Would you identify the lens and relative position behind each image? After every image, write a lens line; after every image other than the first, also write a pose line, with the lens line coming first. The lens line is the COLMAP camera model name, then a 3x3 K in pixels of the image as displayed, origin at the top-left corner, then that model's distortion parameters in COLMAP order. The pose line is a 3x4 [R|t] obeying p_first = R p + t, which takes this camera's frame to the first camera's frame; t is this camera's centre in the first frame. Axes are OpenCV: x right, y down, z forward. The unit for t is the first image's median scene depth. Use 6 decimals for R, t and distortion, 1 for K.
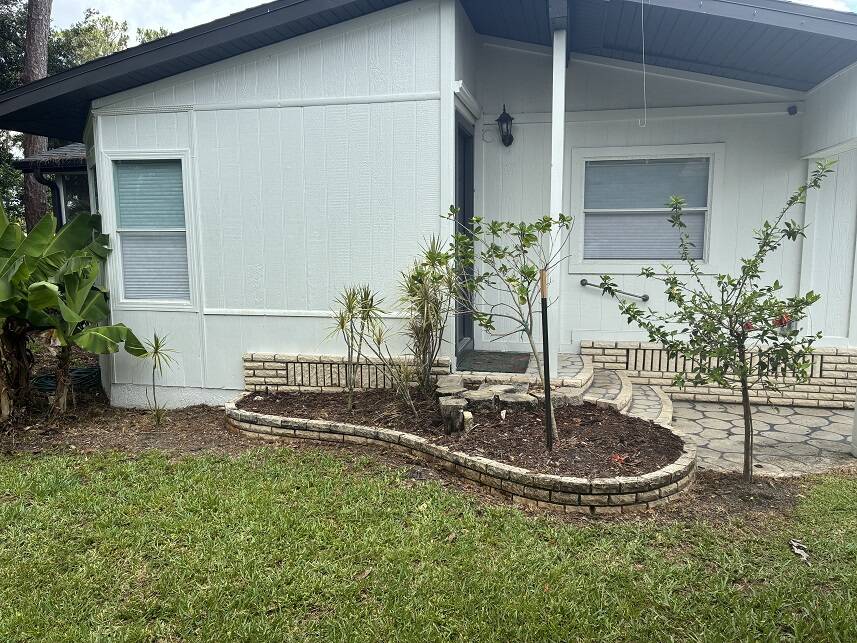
lens RADIAL K [[648.9, 0, 428.0], [0, 648.9, 319.0], [0, 0, 1]] dist [0.057430, -0.074308]
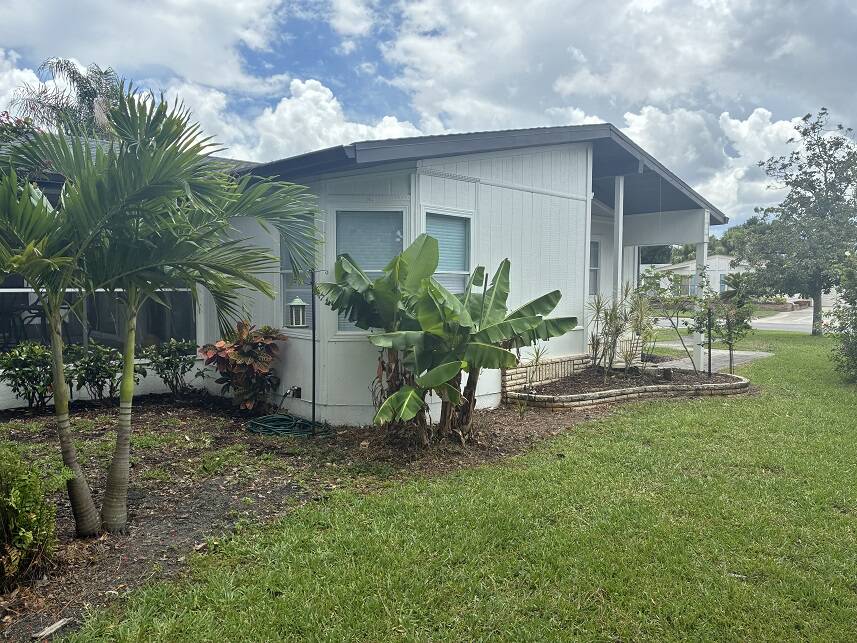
lens RADIAL K [[648.9, 0, 428.0], [0, 648.9, 319.0], [0, 0, 1]] dist [0.057430, -0.074308]
pose [[0.535906, -0.031451, 0.843692, -1.728203], [0.096786, 0.995006, -0.024386, -0.027306], [-0.838712, 0.094726, 0.536274, 0.461287]]
